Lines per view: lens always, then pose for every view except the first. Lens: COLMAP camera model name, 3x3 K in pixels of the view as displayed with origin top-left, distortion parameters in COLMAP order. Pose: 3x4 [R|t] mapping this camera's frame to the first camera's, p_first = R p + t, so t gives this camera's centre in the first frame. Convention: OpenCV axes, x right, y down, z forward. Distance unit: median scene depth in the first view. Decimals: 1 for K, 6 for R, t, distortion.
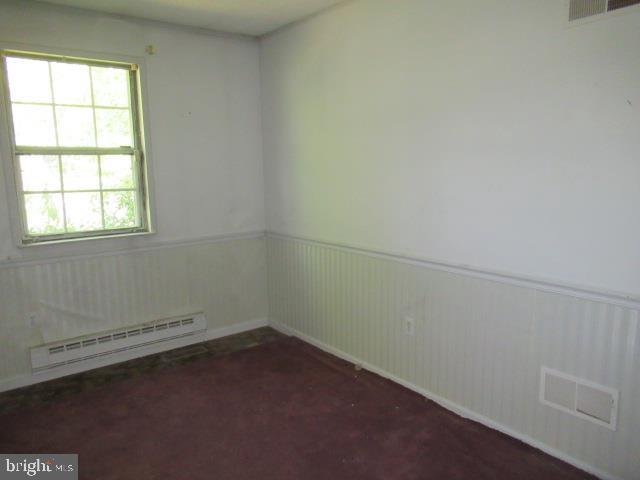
lens RADIAL K [[497.3, 0, 320.4], [0, 497.3, 238.4], [0, 0, 1]] dist [-0.010162, 0.004596]
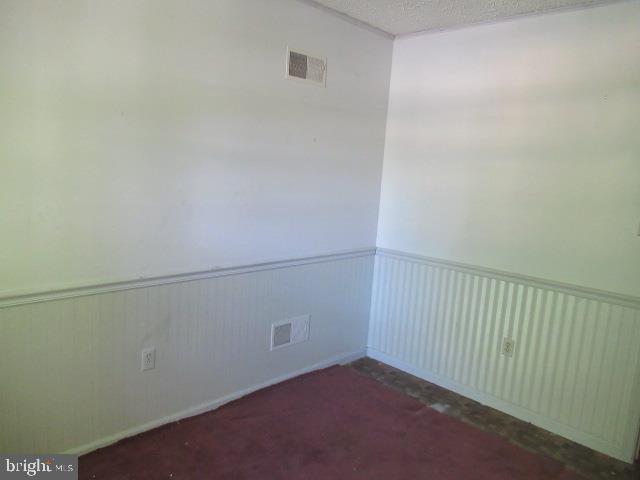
lens RADIAL K [[497.3, 0, 320.4], [0, 497.3, 238.4], [0, 0, 1]] dist [-0.010162, 0.004596]
pose [[-0.175074, -0.142213, 0.974230, -0.431628], [0.079962, 0.984190, 0.158036, -0.087252], [-0.981303, 0.105569, -0.160934, 0.535327]]
